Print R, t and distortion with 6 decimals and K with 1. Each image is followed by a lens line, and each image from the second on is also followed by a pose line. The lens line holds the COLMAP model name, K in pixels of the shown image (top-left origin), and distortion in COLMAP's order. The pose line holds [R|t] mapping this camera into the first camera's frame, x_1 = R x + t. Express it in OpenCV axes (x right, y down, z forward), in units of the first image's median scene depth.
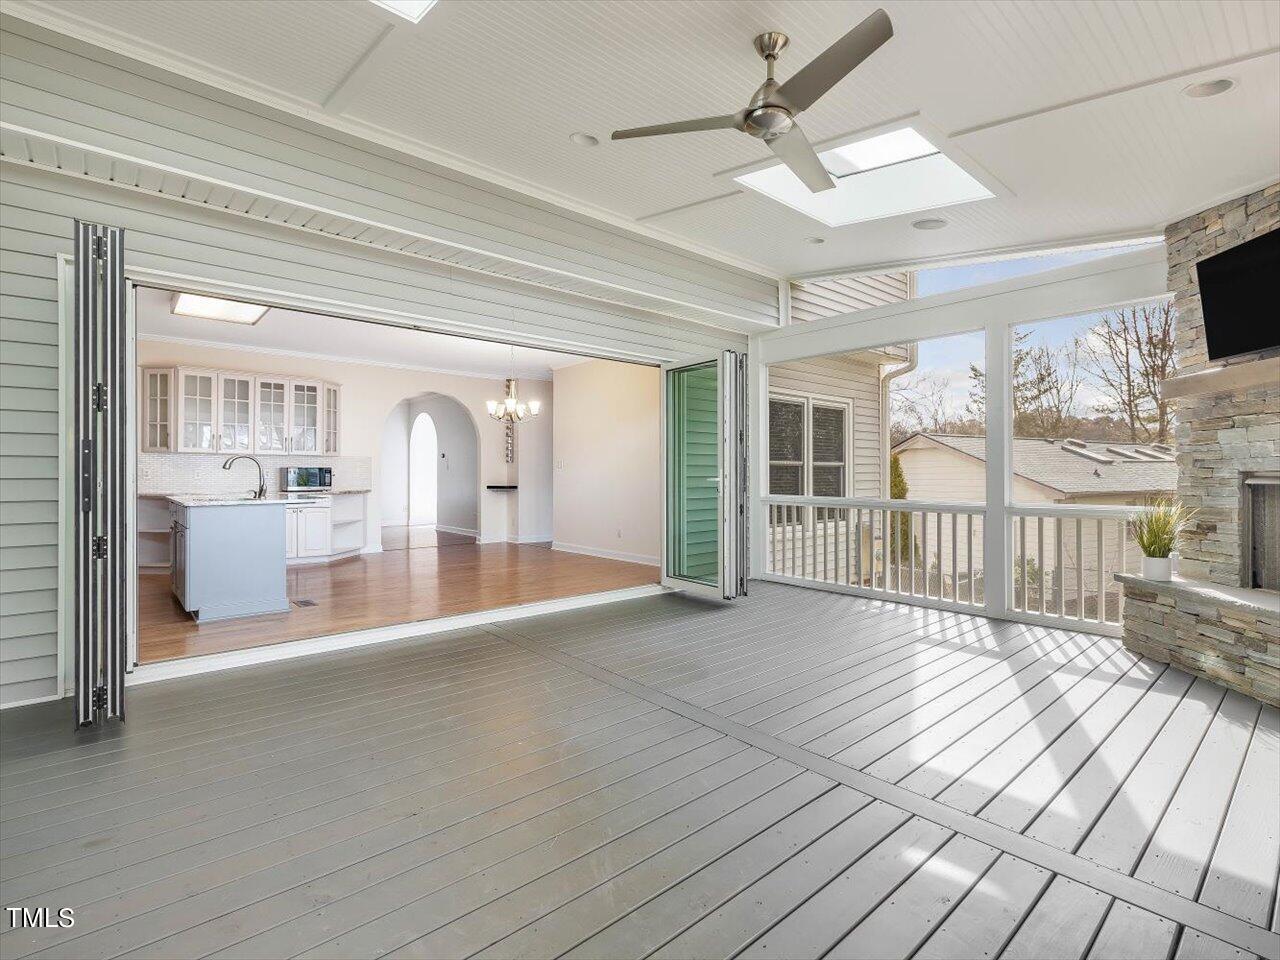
lens RADIAL K [[611.6, 0, 653.9], [0, 611.6, 474.1], [0, 0, 1]] dist [0.001458, 0.000449]
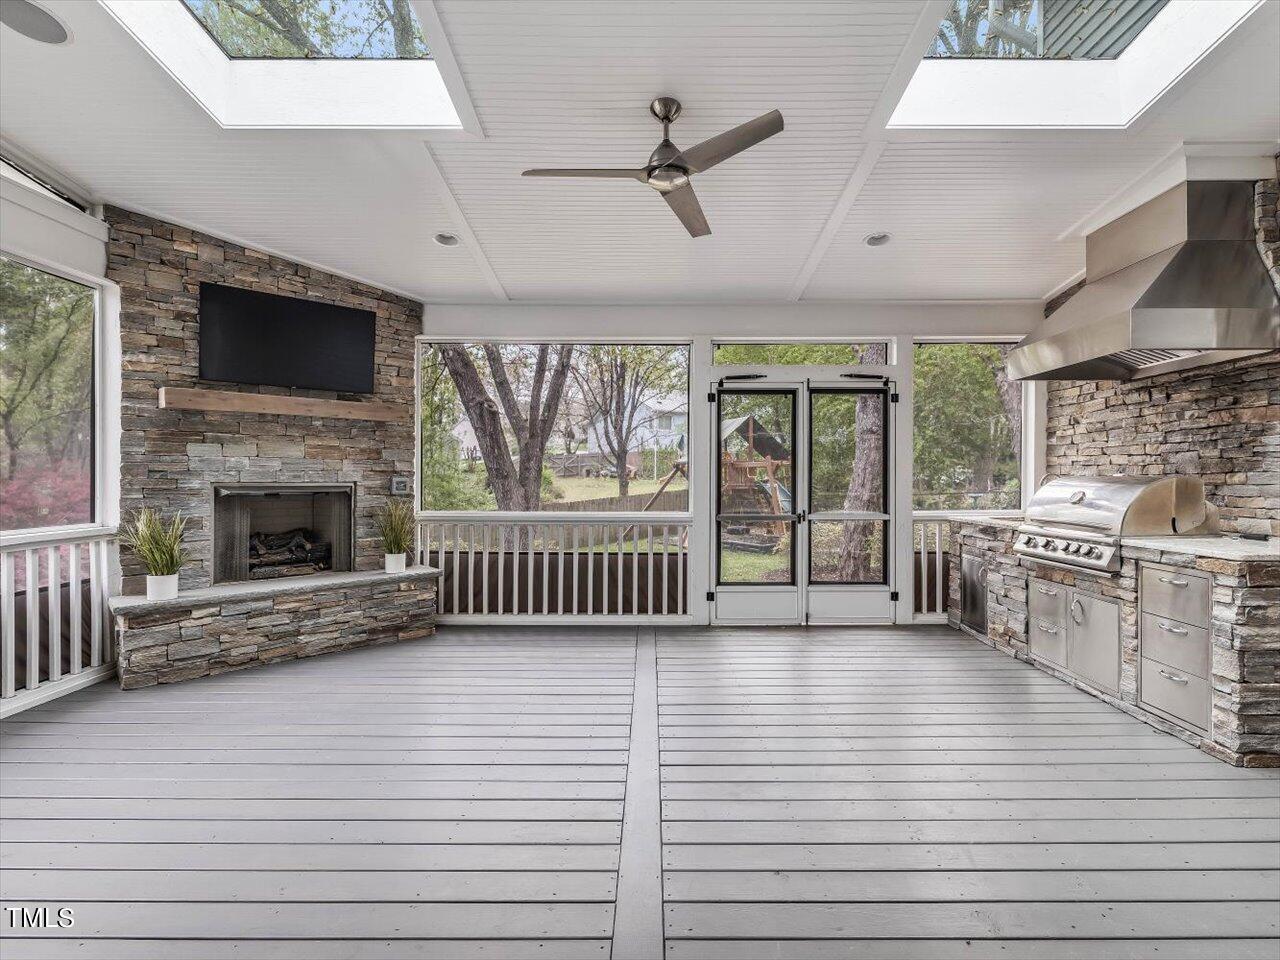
lens RADIAL K [[611.6, 0, 653.9], [0, 611.6, 474.1], [0, 0, 1]] dist [0.001458, 0.000449]
pose [[-0.745510, 0.001583, 0.666493, -0.376726], [-0.000162, 0.999997, -0.002557, -0.016547], [-0.666495, -0.002014, -0.745507, 1.273678]]
